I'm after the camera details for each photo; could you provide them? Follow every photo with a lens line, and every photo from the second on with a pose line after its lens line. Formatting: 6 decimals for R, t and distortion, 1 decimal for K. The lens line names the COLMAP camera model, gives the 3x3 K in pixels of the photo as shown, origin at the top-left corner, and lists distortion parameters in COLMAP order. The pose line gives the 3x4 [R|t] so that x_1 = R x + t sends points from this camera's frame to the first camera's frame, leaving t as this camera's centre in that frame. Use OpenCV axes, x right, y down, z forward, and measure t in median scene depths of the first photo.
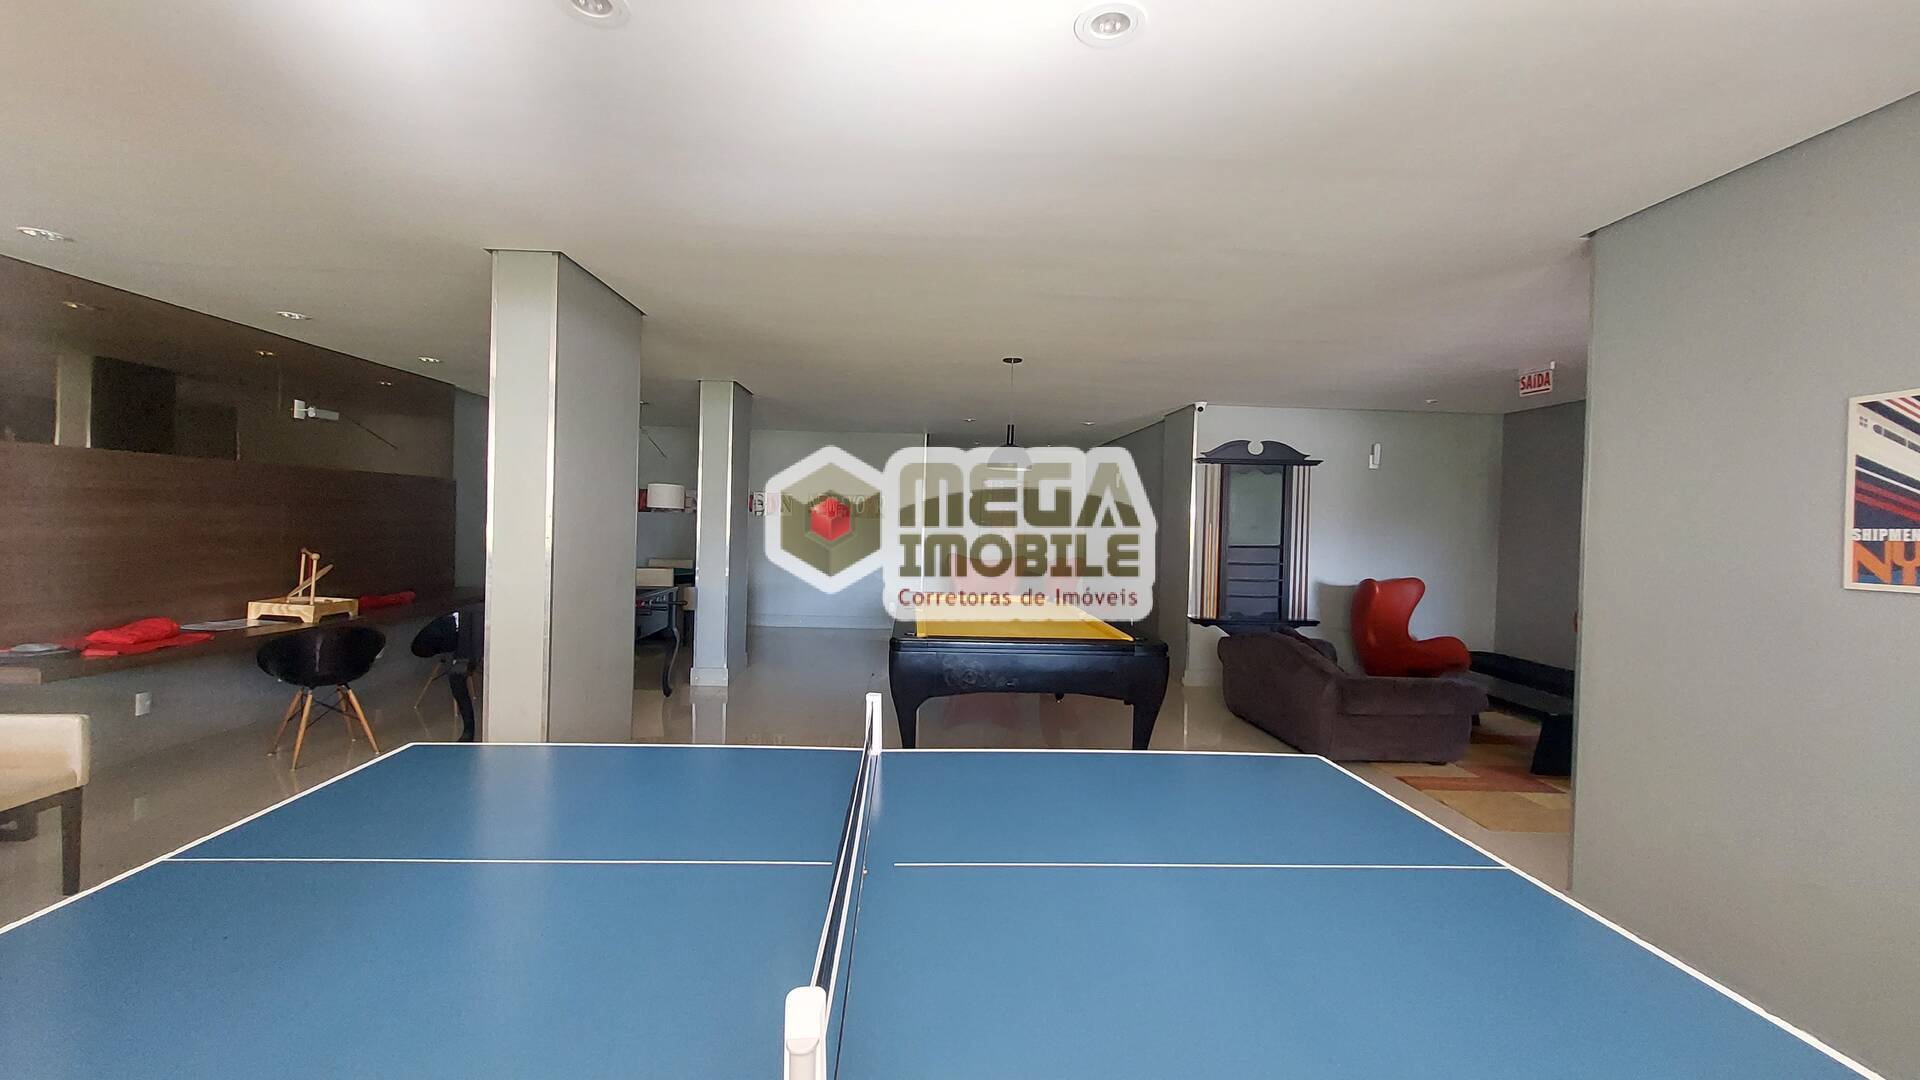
lens RADIAL K [[758.8, 0, 954.3], [0, 758.8, 535.5], [0, 0, 1]] dist [-0.006982, 0.001084]
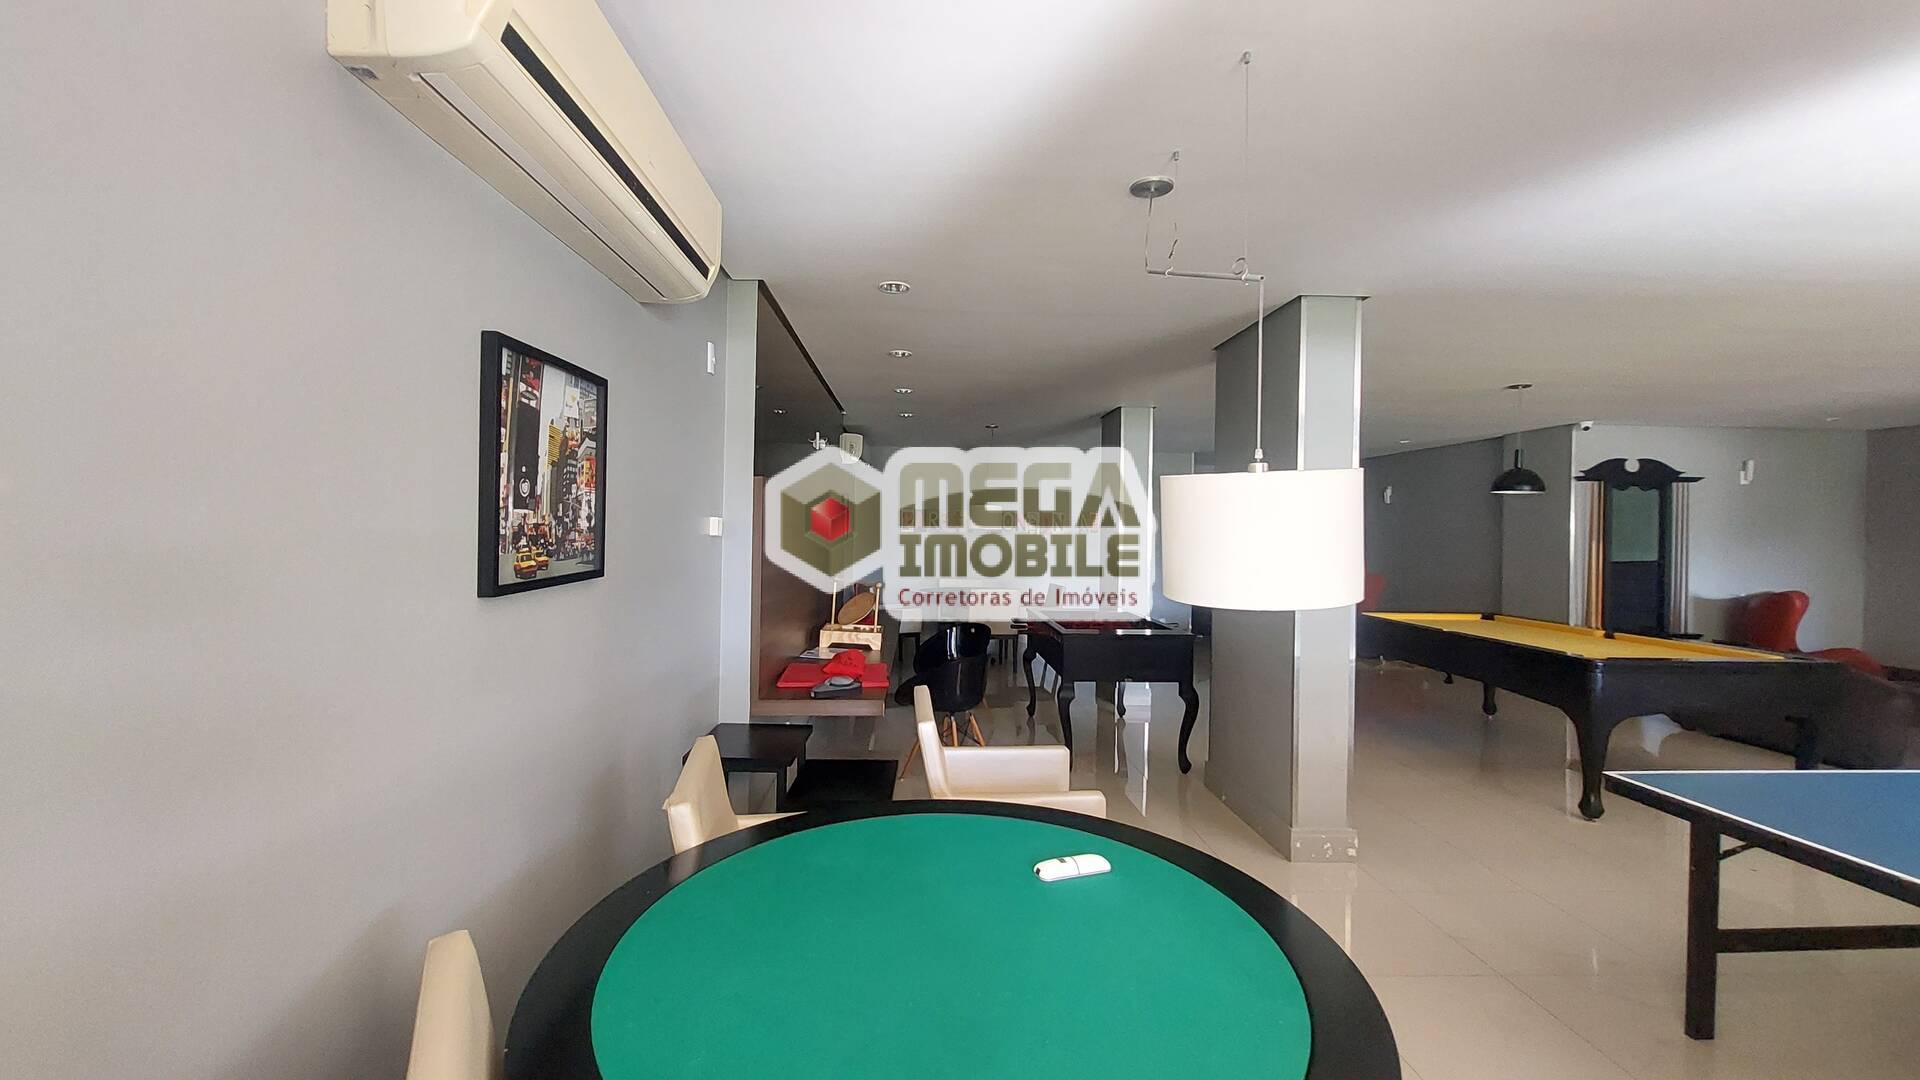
lens RADIAL K [[758.8, 0, 963.4], [0, 758.8, 532.9], [0, 0, 1]] dist [-0.006982, 0.001084]
pose [[0.999866, -0.005841, 0.015311, -0.526643], [0.005890, 0.999978, -0.003134, -0.026075], [-0.015292, 0.003223, 0.999878, -0.009261]]
